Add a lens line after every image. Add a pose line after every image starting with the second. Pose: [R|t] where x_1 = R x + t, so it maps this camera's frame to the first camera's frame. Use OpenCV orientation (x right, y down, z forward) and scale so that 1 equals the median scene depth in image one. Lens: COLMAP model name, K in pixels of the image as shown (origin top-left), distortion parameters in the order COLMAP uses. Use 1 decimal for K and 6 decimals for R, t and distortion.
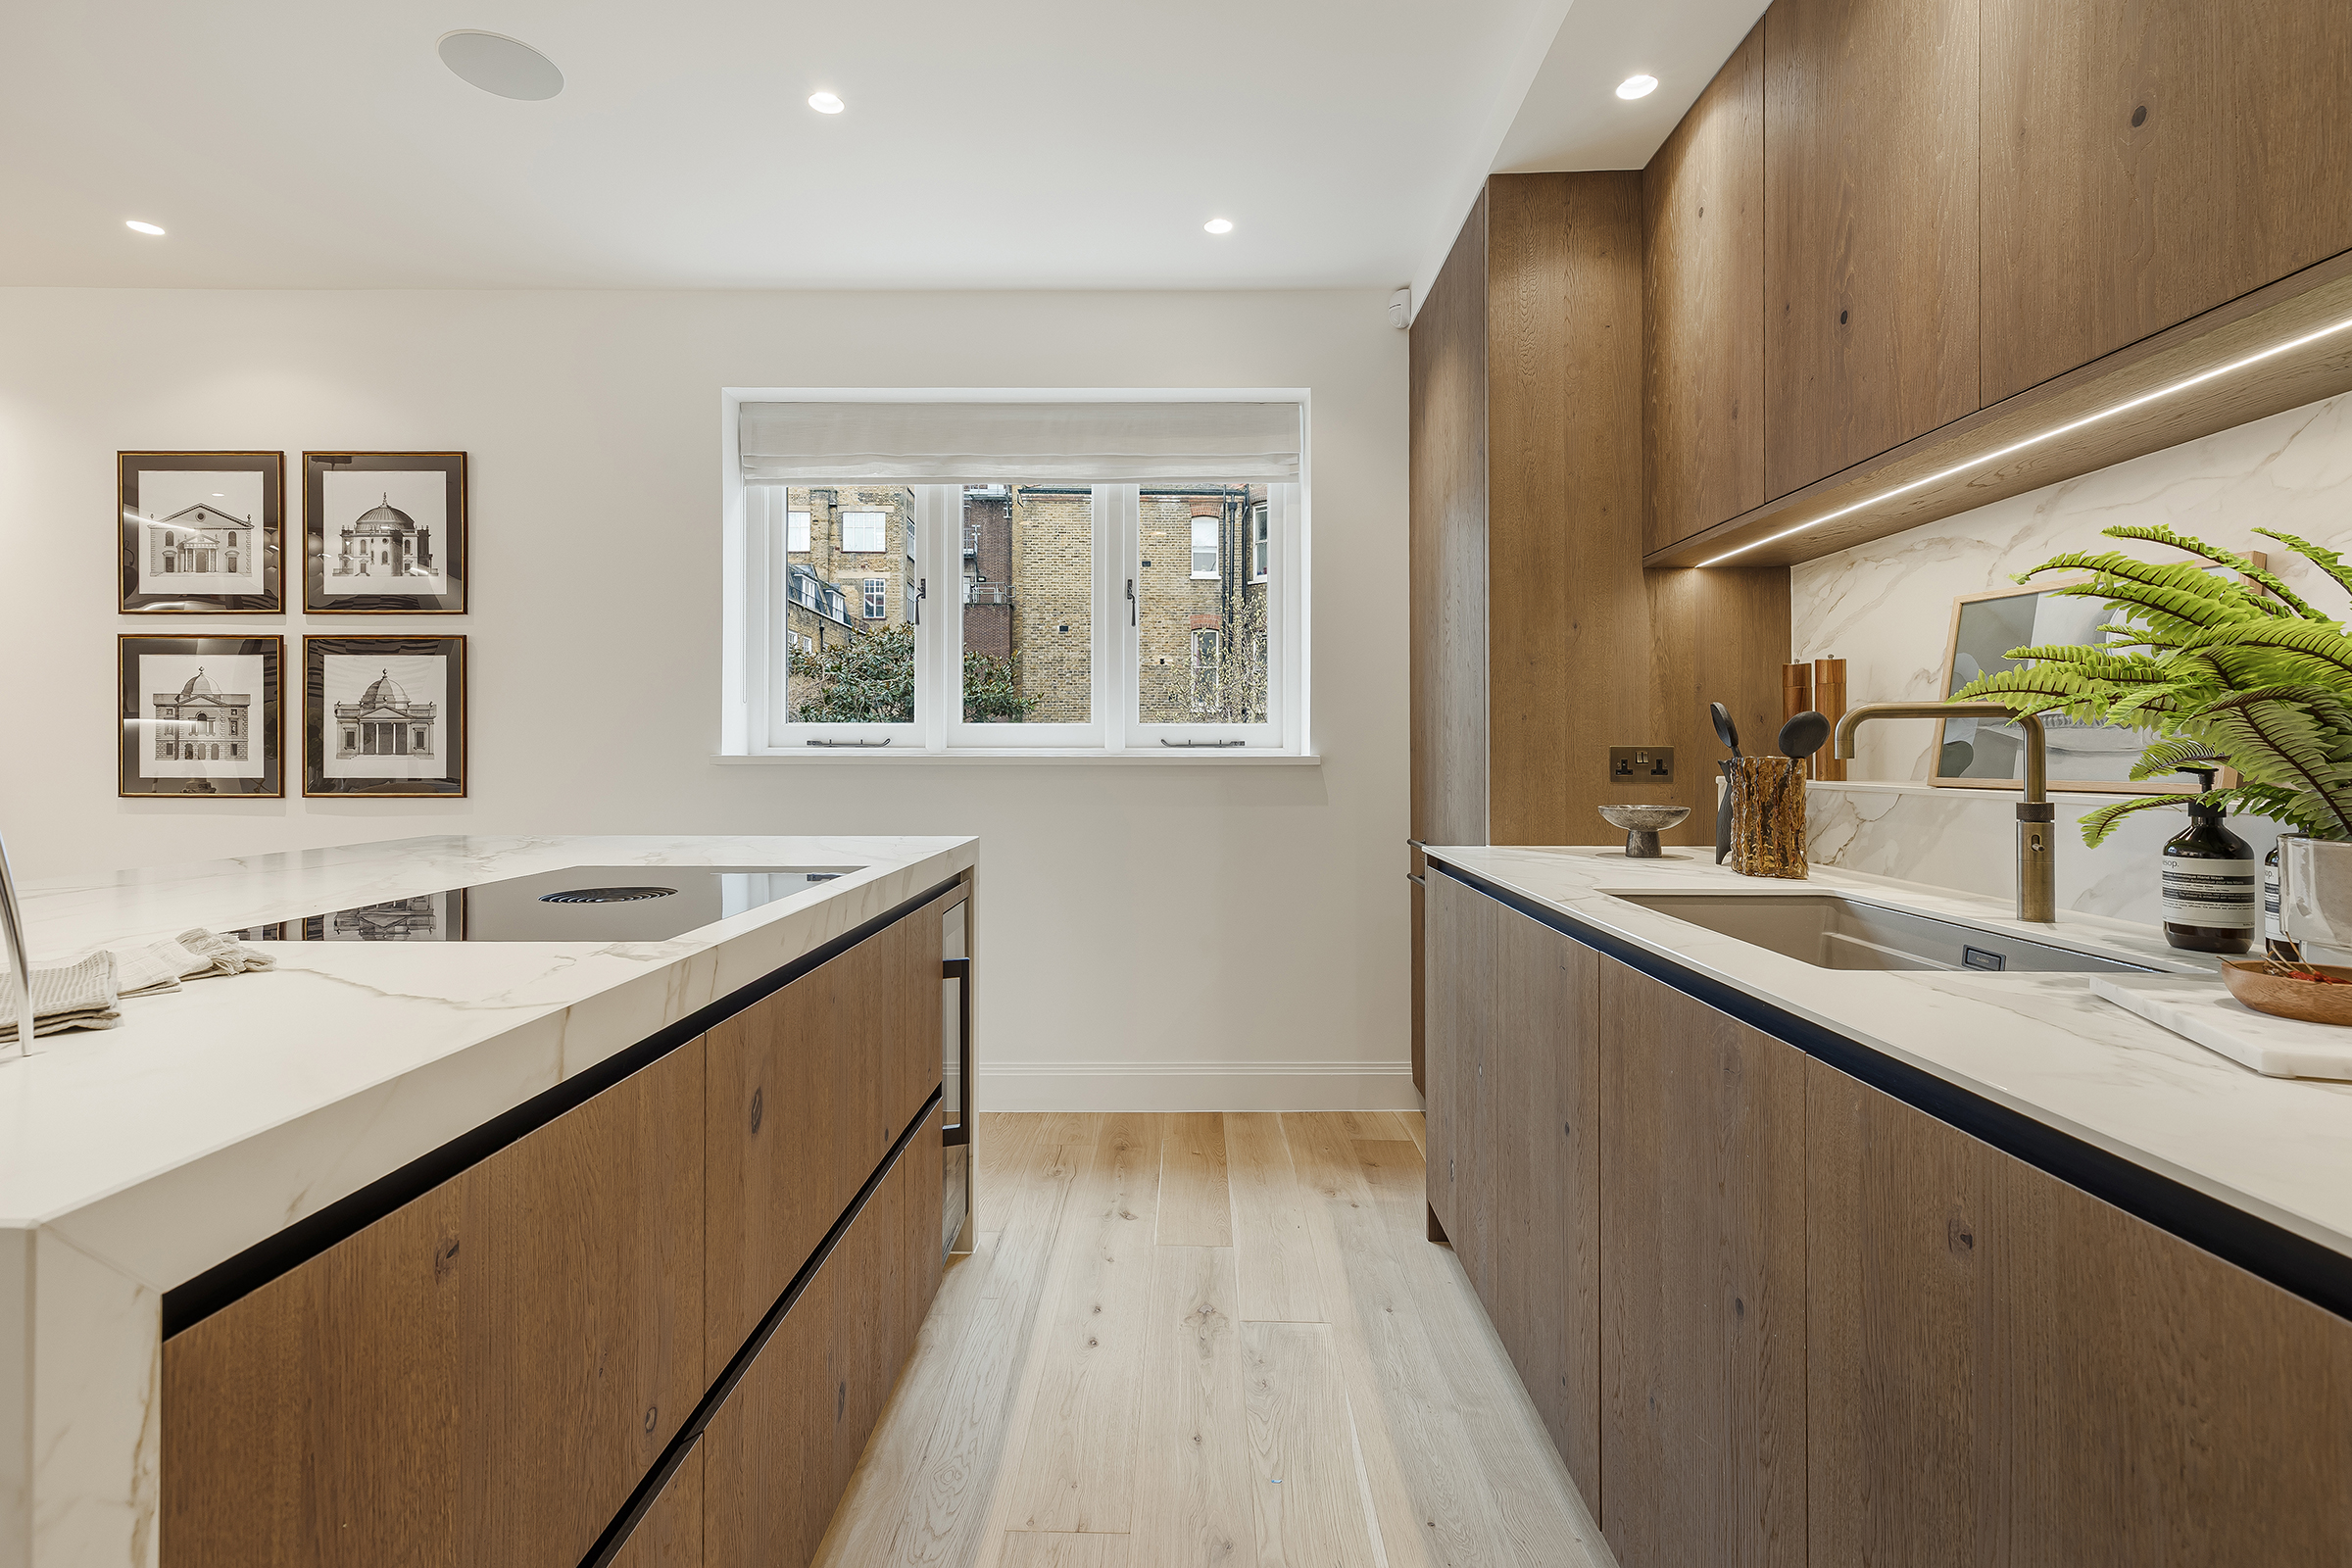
lens RADIAL K [[1099.1, 0, 1176.7], [0, 1099.1, 761.0], [0, 0, 1]] dist [0.001054, 0.000161]
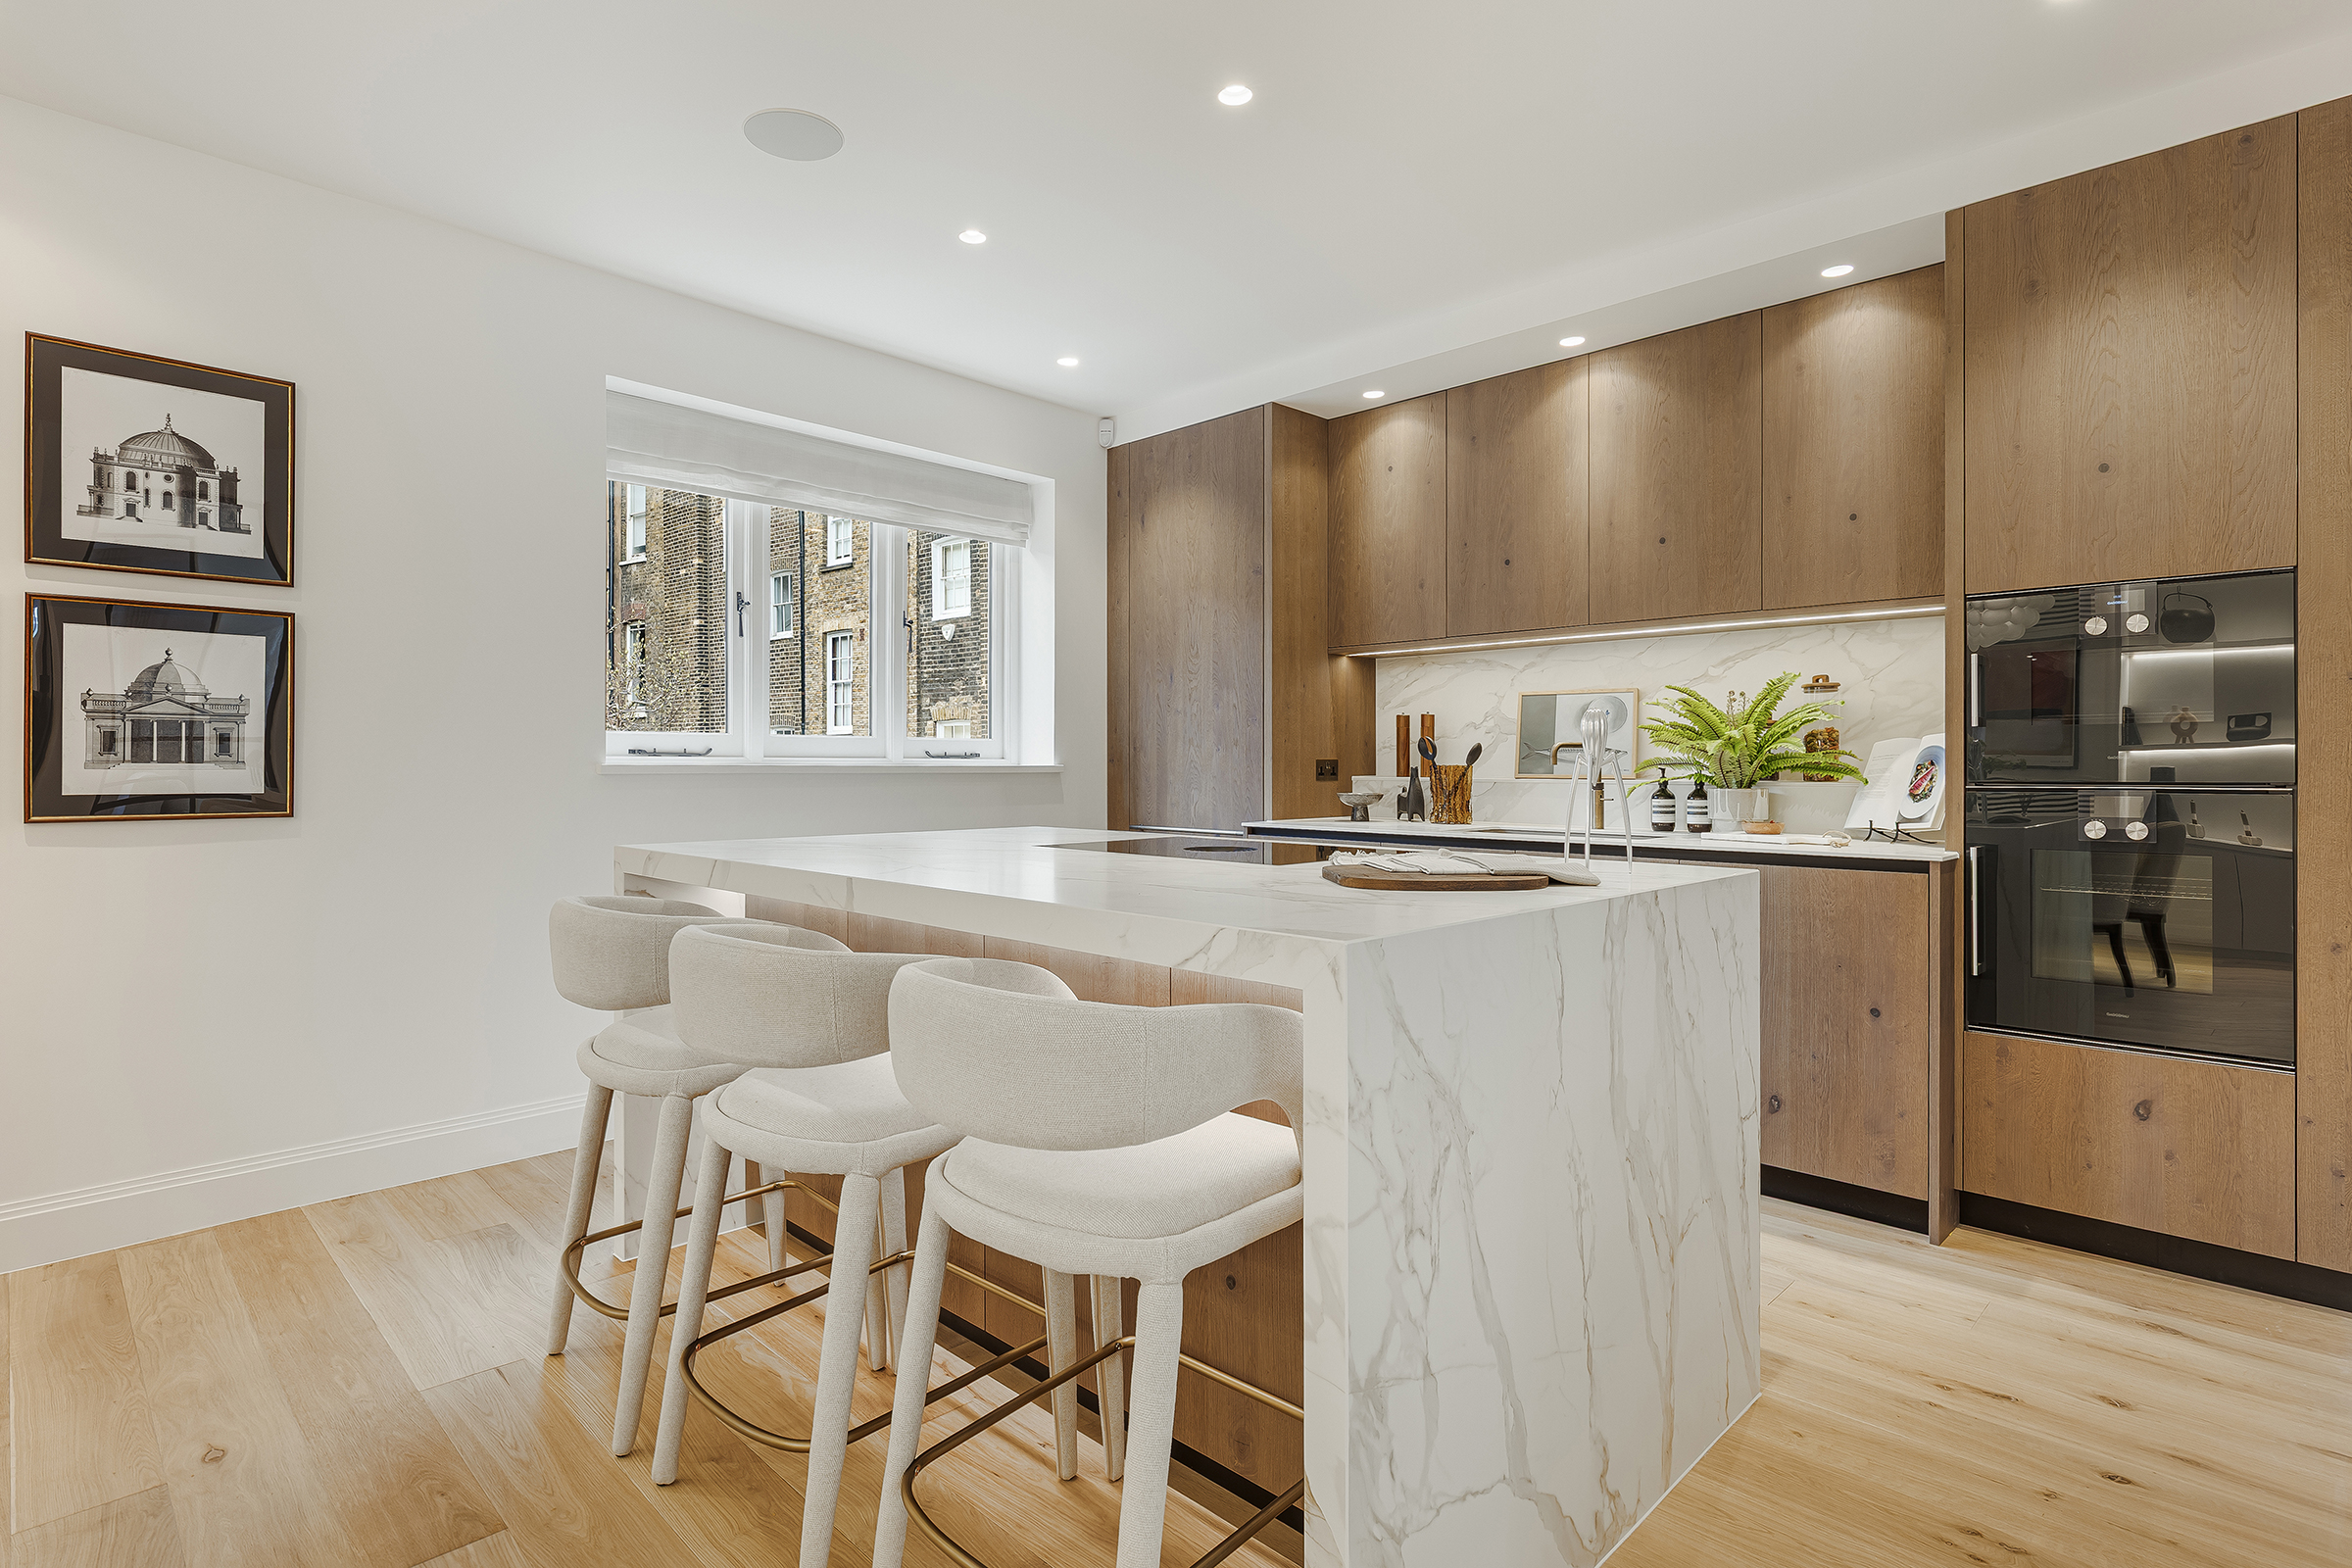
lens RADIAL K [[1215.4, 0, 1176.0], [0, 1215.4, 784.0], [0, 0, 1]] dist [-0.035907, -0.000489]
pose [[0.661004, -0.010574, 0.750308, -0.871224], [0.005391, 0.999942, 0.009342, 0.004759], [-0.750363, -0.002130, 0.661023, -0.048257]]
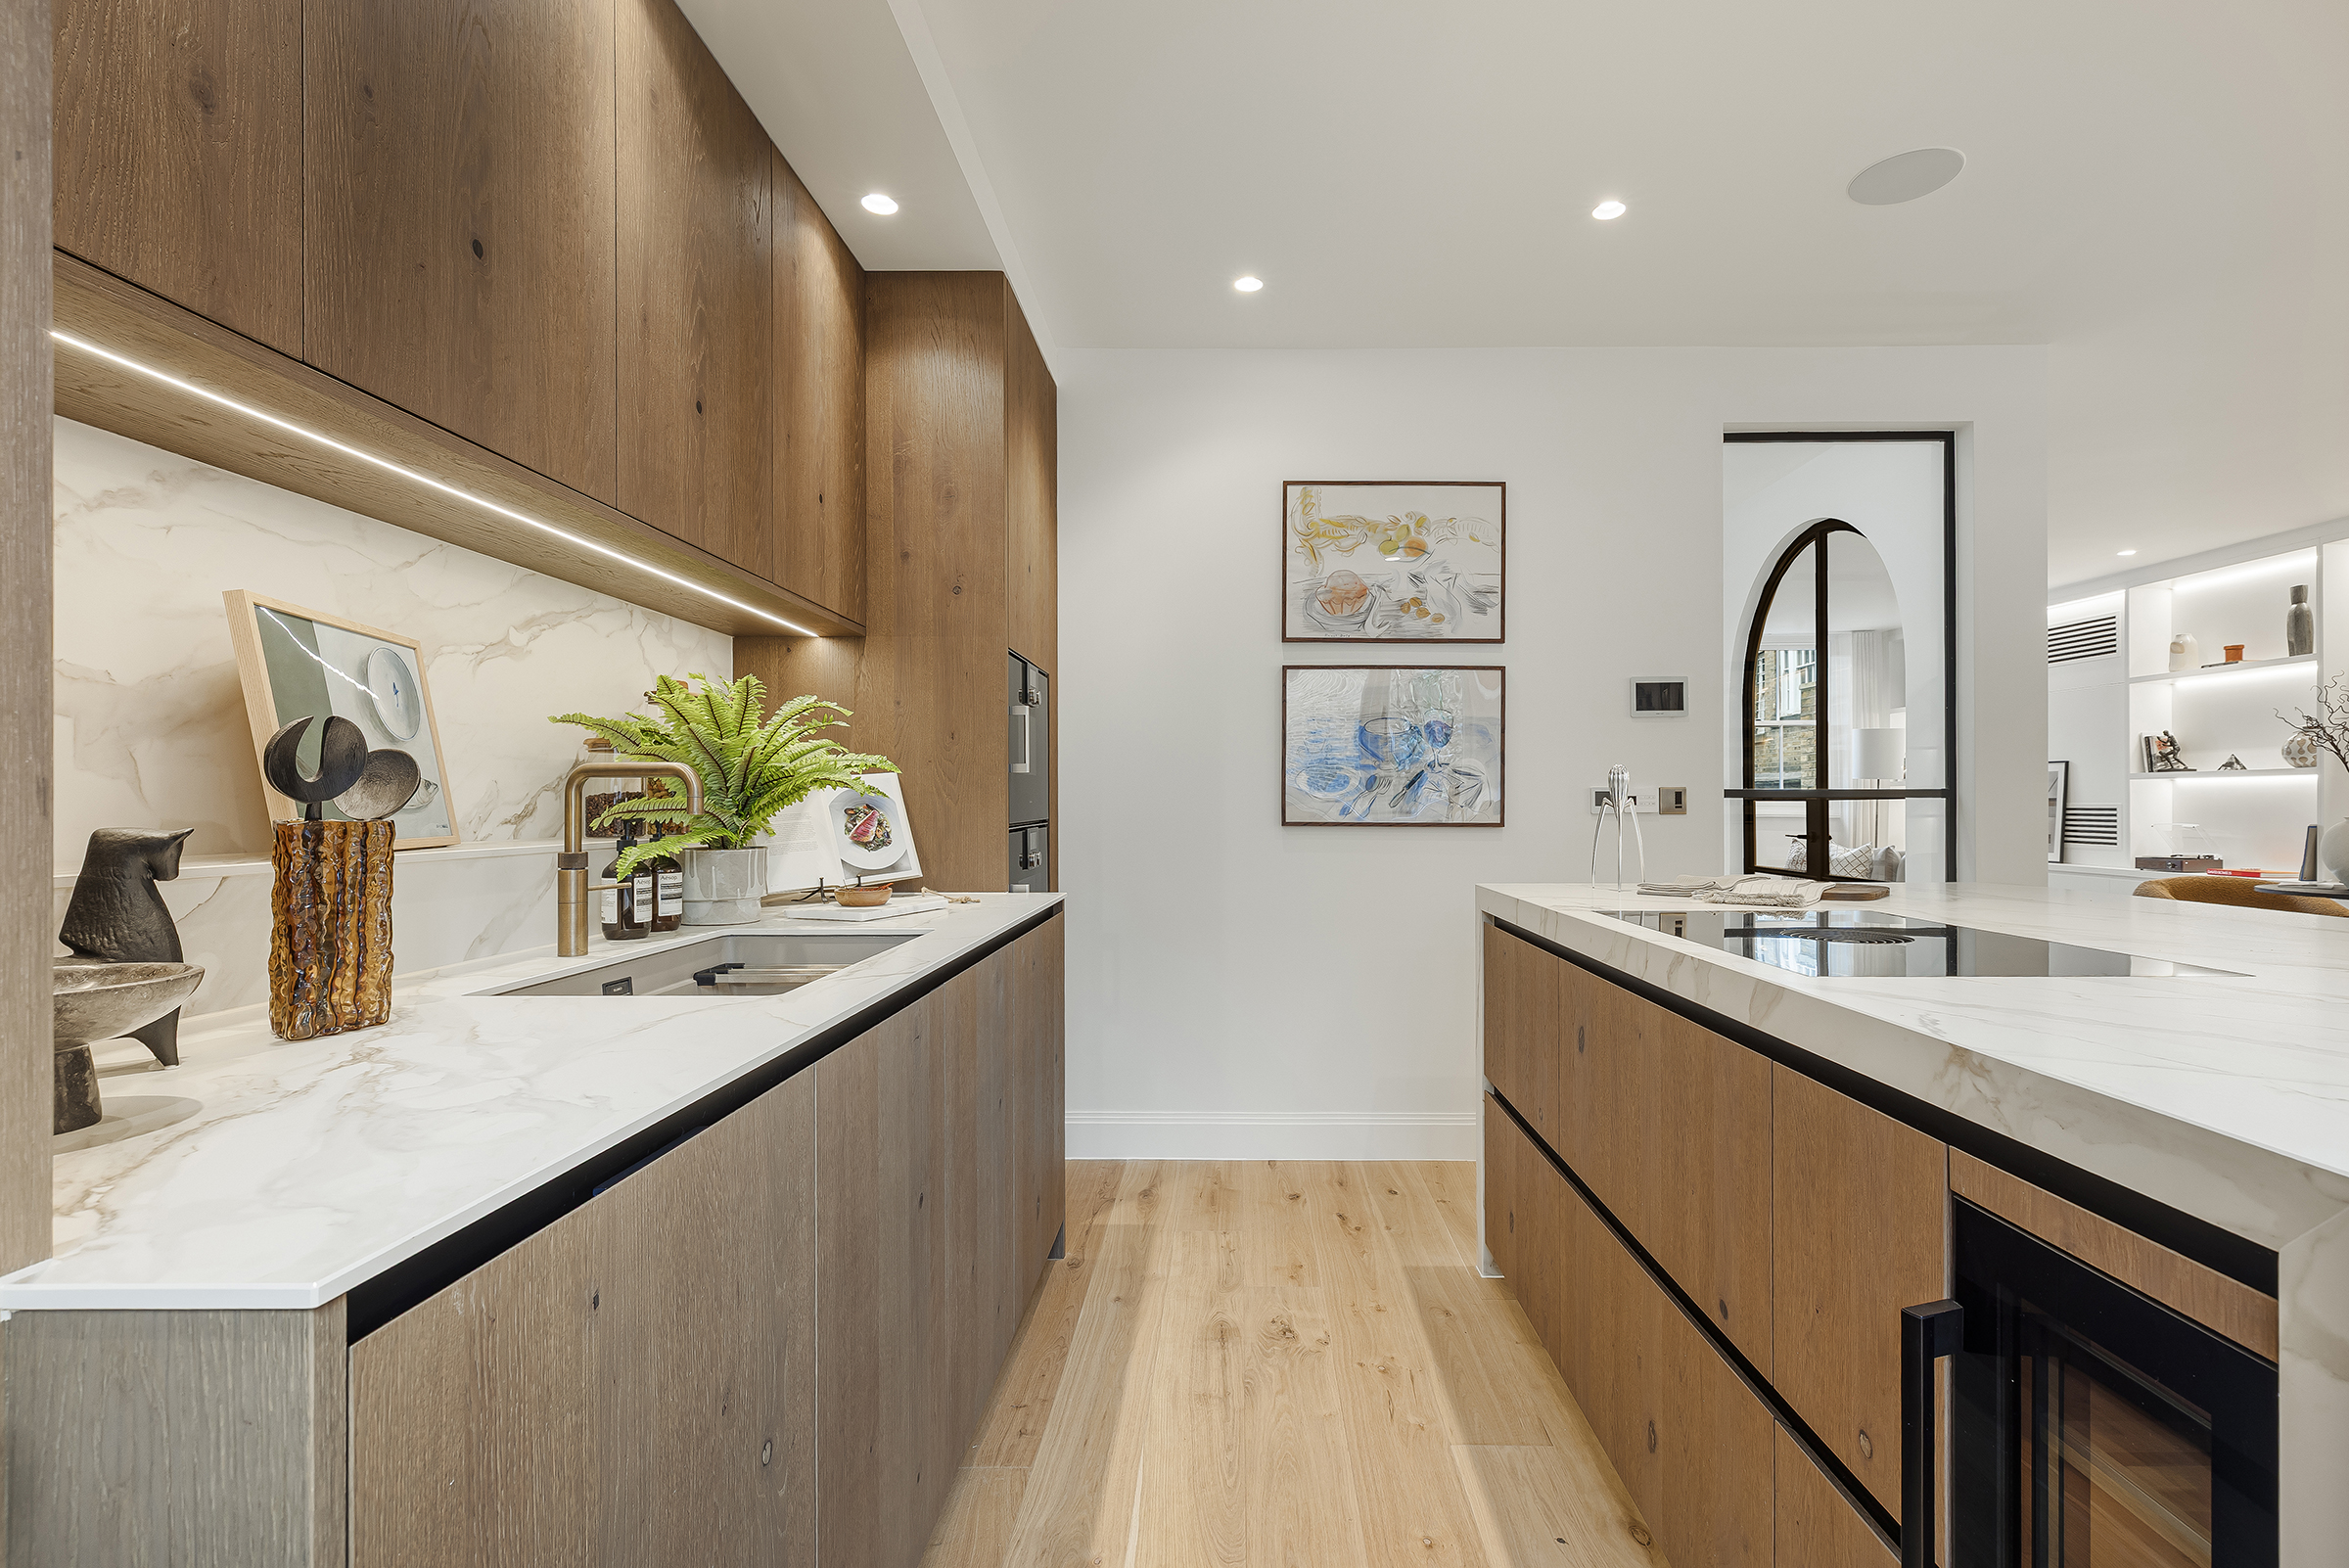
lens RADIAL K [[1070.4, 0, 1174.5], [0, 1070.4, 784.0], [0, 0, 1]] dist [0.001303, 0.000266]
pose [[-0.999710, -0.003135, -0.023870, 0.073496], [-0.003051, 0.999989, -0.003542, -0.014957], [0.023881, -0.003469, -0.999709, 0.943650]]
